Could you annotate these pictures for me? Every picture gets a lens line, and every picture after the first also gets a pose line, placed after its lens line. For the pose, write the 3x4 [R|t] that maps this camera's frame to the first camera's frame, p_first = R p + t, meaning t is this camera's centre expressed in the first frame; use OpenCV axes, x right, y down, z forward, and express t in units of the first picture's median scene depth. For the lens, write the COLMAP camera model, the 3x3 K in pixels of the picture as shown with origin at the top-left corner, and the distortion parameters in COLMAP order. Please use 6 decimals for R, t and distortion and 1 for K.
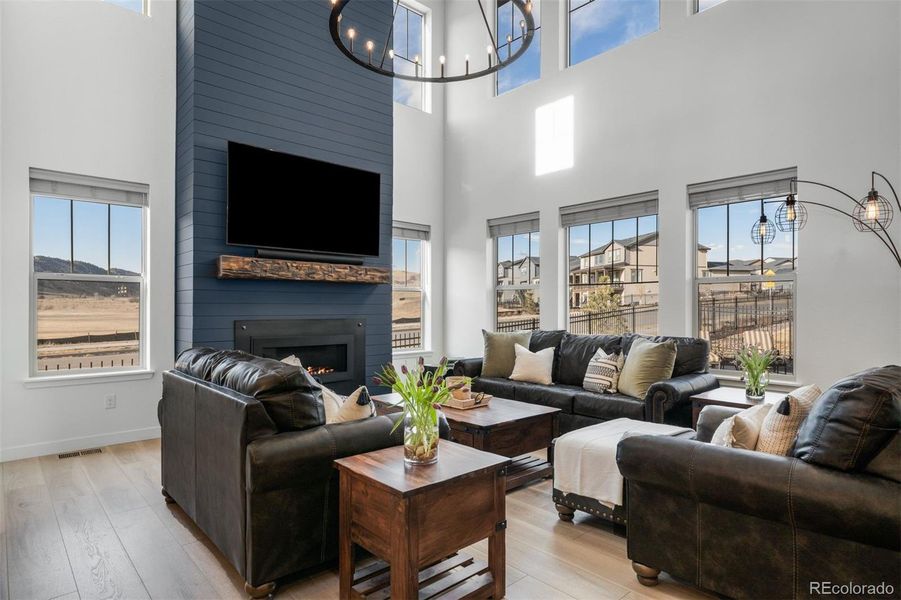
lens RADIAL K [[479.0, 0, 456.5], [0, 479.0, 304.6], [0, 0, 1]] dist [-0.022154, 0.000378]
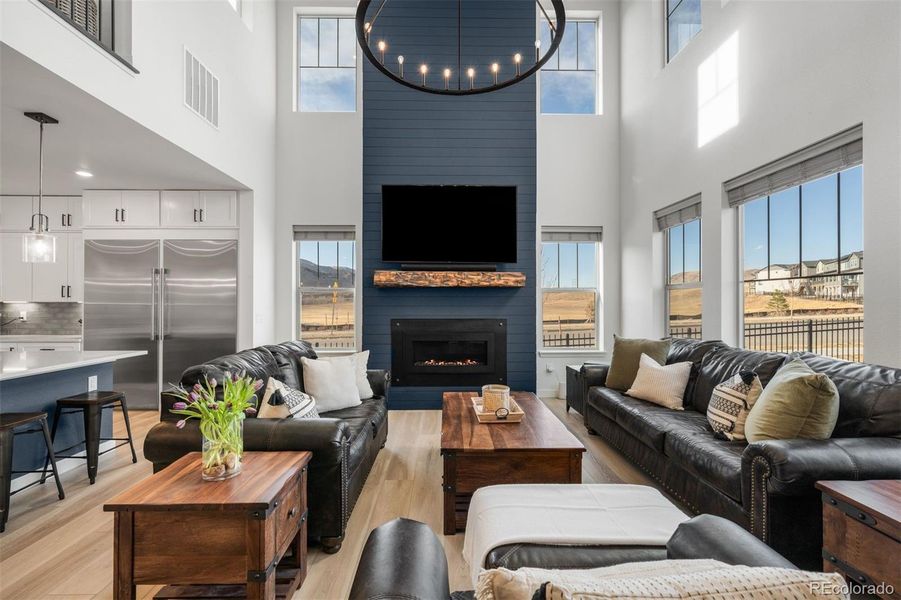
lens RADIAL K [[381.4, 0, 451.9], [0, 381.4, 302.5], [0, 0, 1]] dist [-0.020581, -0.000886]
pose [[0.746274, -0.002220, -0.665635, 0.323705], [0.003182, 0.999995, 0.000233, -0.010241], [0.665631, -0.002292, 0.746277, 0.276687]]
